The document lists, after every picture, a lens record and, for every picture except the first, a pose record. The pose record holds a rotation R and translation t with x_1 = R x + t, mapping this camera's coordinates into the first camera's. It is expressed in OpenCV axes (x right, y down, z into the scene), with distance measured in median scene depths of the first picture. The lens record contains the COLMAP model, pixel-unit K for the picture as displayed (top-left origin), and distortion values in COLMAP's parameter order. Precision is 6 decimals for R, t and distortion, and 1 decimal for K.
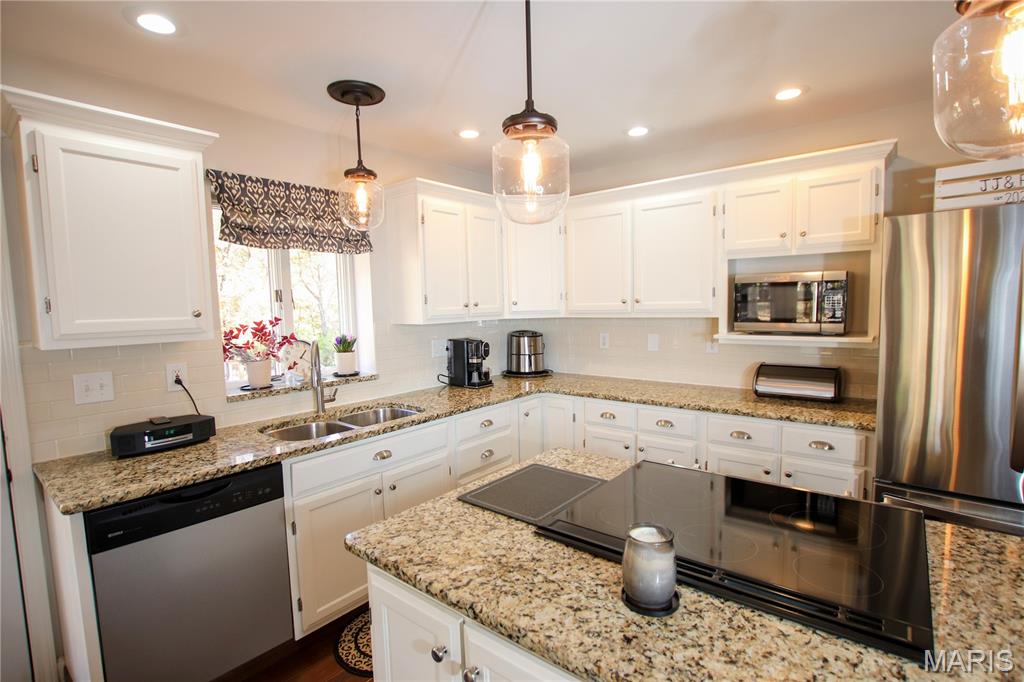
lens RADIAL K [[486.6, 0, 517.7], [0, 486.6, 343.0], [0, 0, 1]] dist [-0.030716, 0.002385]
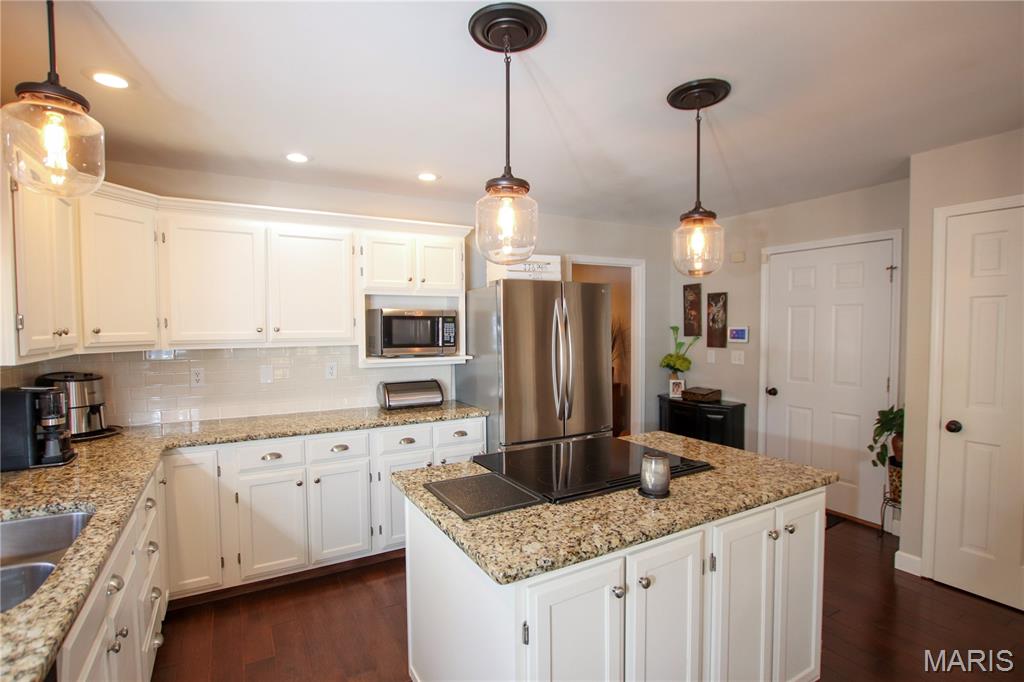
lens RADIAL K [[486.6, 0, 522.6], [0, 486.6, 350.8], [0, 0, 1]] dist [-0.030716, 0.002385]
pose [[0.354335, -0.025446, 0.934772, -0.578490], [0.074398, 0.997228, -0.001055, -0.011931], [-0.932154, 0.069918, 0.355246, 0.285181]]
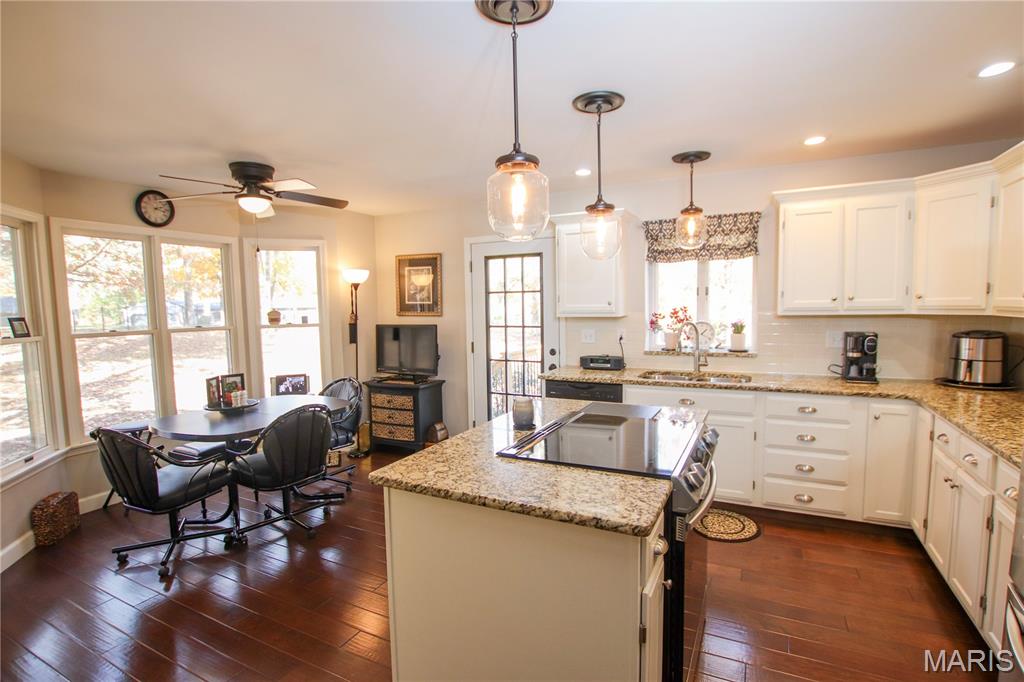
lens RADIAL K [[486.6, 0, 512.5], [0, 486.6, 351.6], [0, 0, 1]] dist [-0.030716, 0.002385]
pose [[0.208293, 0.113931, -0.971408, 0.950600], [-0.064650, 0.992624, 0.102557, -0.033619], [0.975927, 0.041440, 0.214122, 0.148319]]
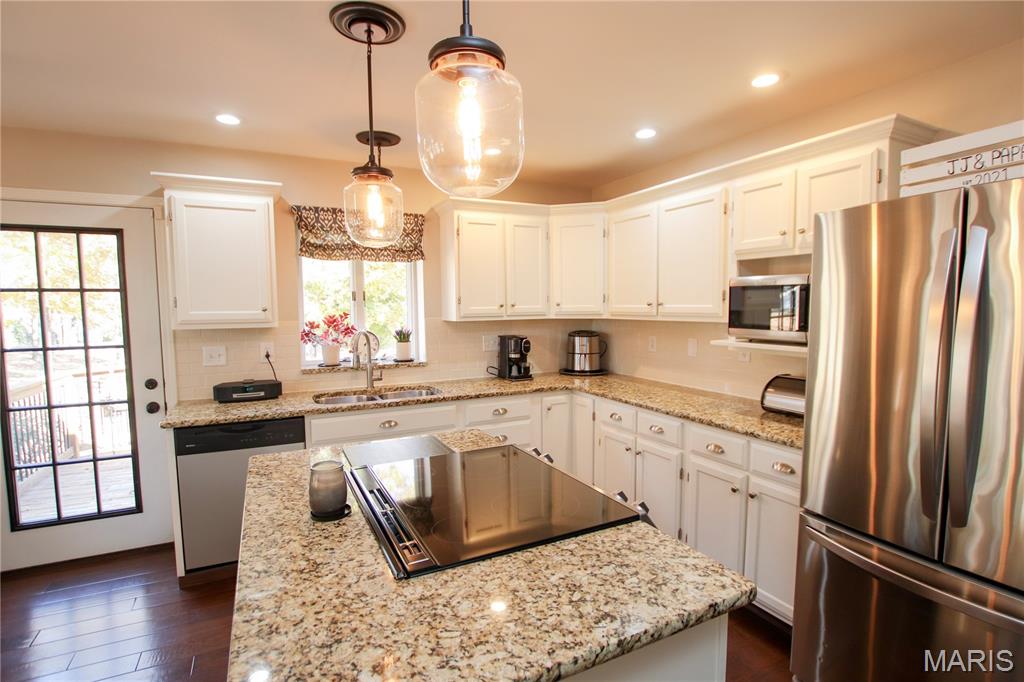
lens RADIAL K [[503.4, 0, 513.6], [0, 503.4, 342.6], [0, 0, 1]] dist [-0.028647, 0.000402]
pose [[0.911240, 0.045302, -0.409376, 0.499815], [-0.045030, 0.998932, 0.010309, -0.006935], [0.409406, 0.009040, 0.912307, -0.053674]]
